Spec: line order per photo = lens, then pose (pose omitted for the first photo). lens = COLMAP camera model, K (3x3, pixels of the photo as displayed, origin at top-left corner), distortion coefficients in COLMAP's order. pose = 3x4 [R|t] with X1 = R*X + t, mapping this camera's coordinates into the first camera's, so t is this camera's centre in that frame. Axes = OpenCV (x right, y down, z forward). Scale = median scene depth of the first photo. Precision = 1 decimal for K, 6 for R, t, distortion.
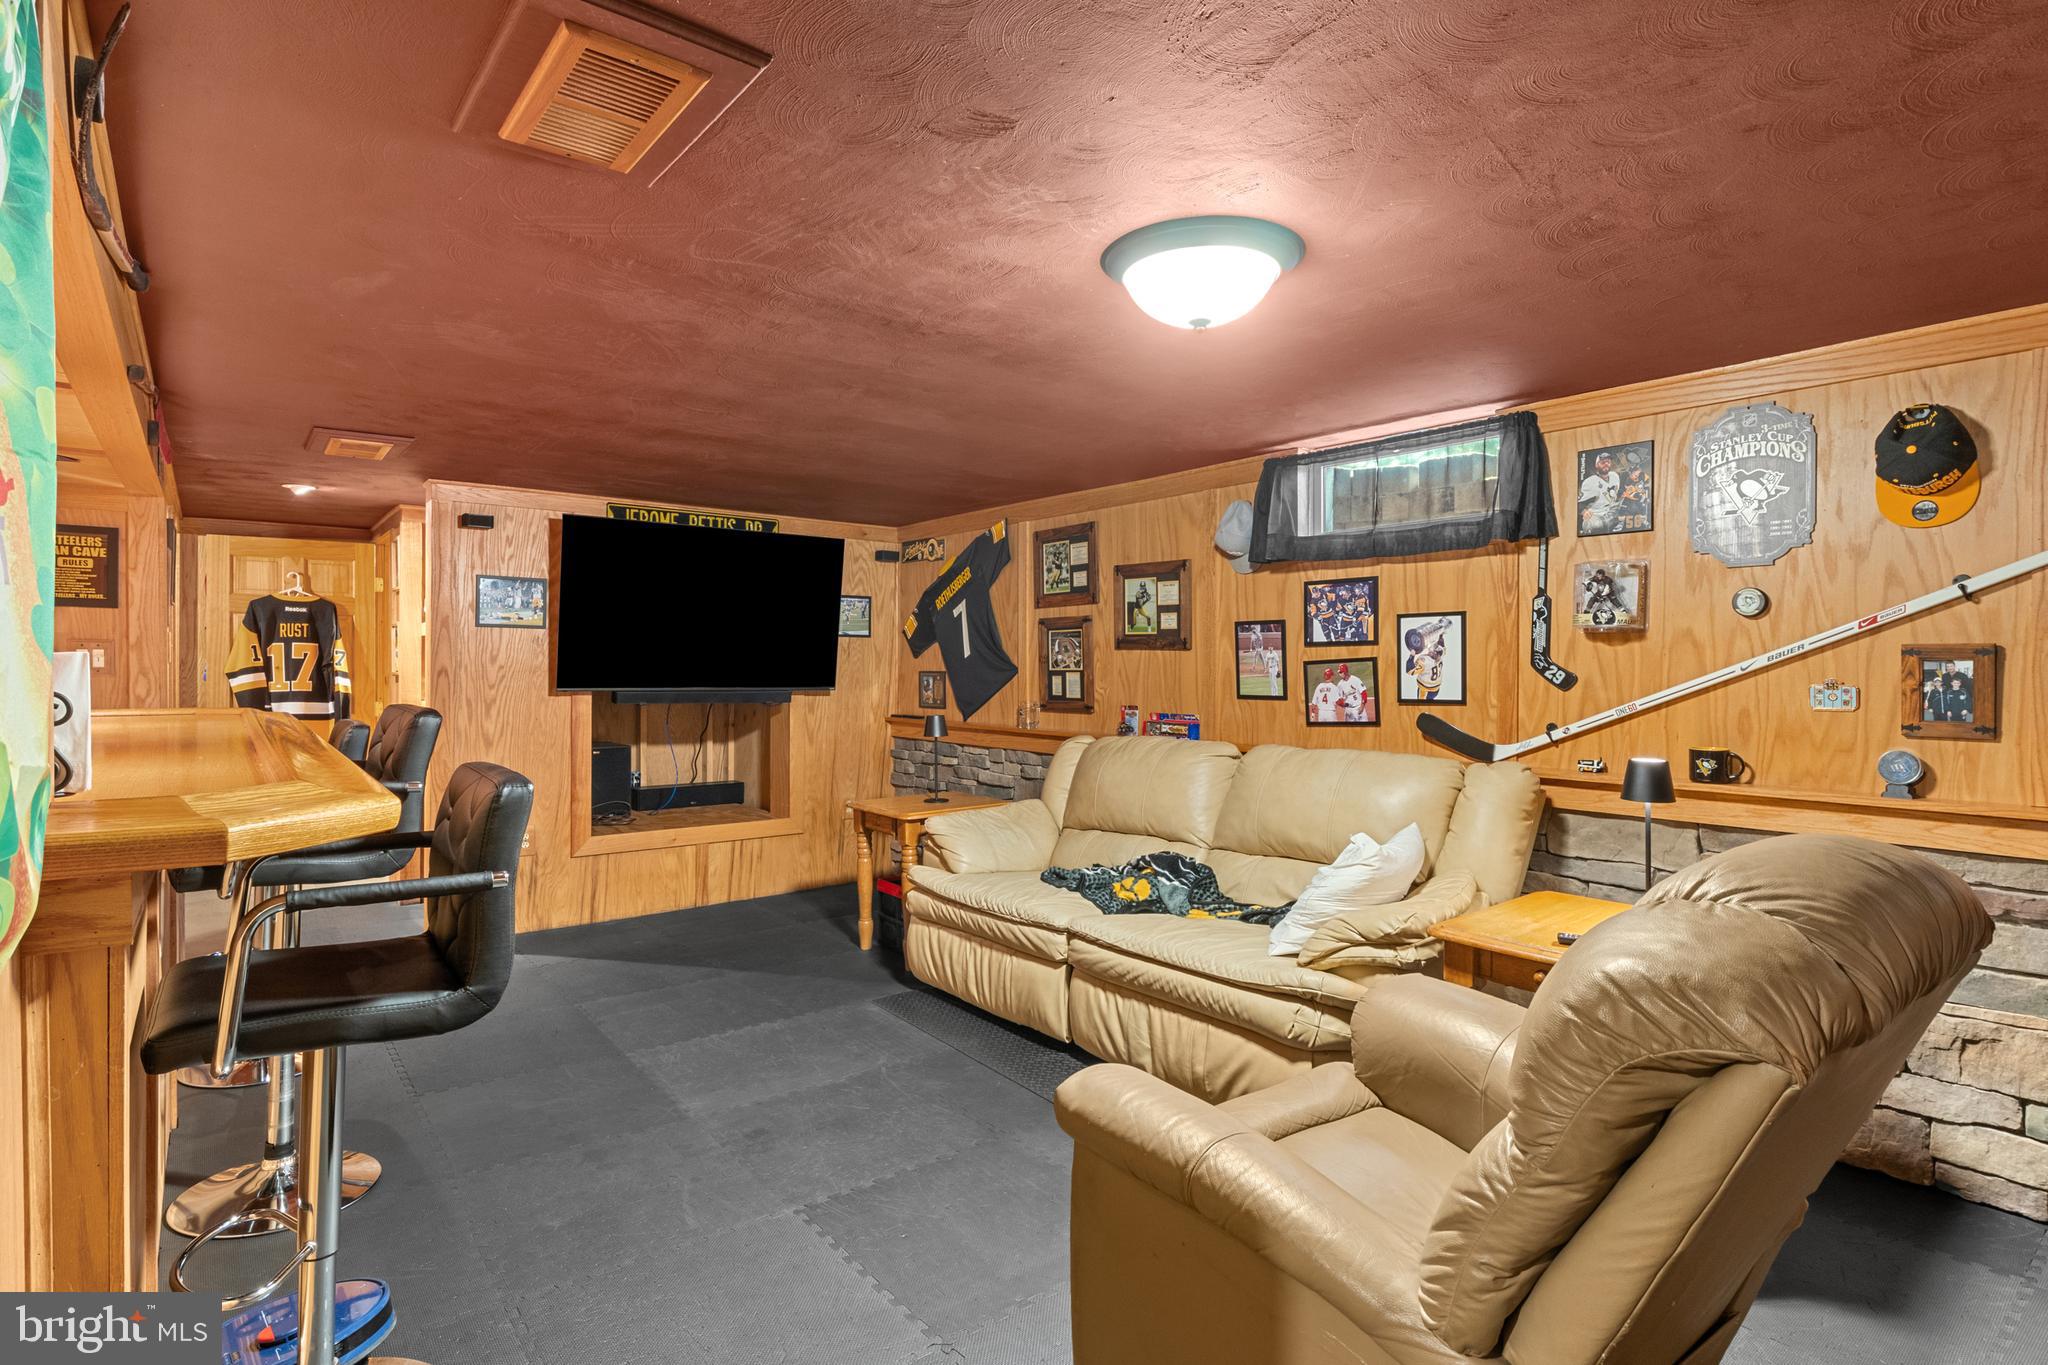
lens RADIAL K [[1044.5, 0, 1024.0], [0, 1044.5, 682.5], [0, 0, 1]] dist [-0.002064, -0.000151]
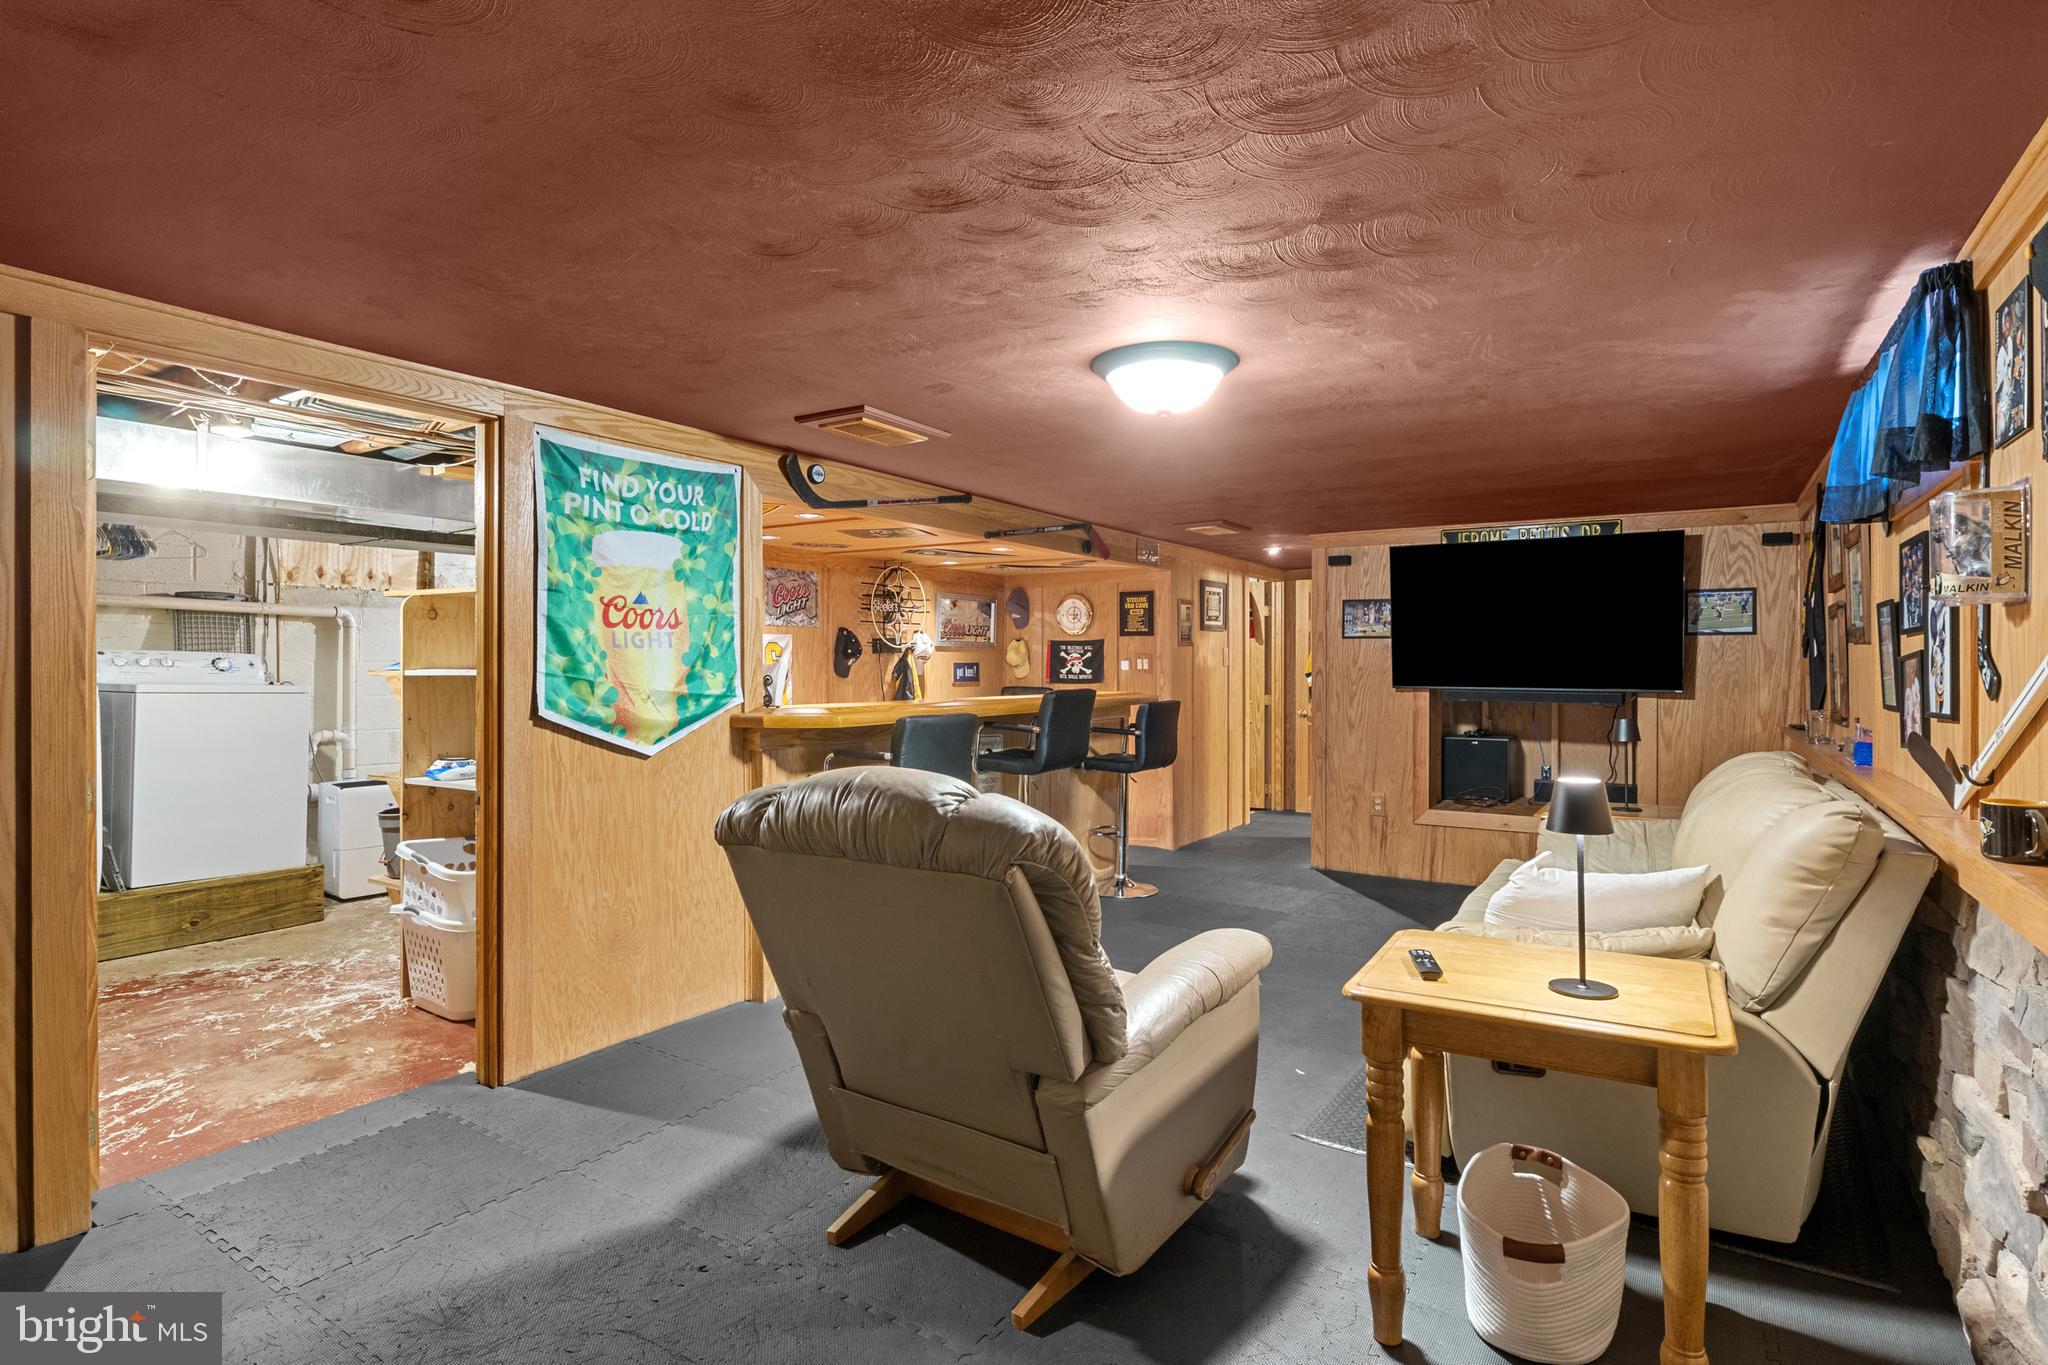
lens RADIAL K [[1044.5, 0, 1024.0], [0, 1044.5, 682.5], [0, 0, 1]] dist [-0.002064, -0.000151]
pose [[0.326990, 0.007058, -0.945001, 0.570216], [-0.016045, 0.999869, 0.001916, 0.006366], [0.944892, 0.014536, 0.327061, 0.161619]]
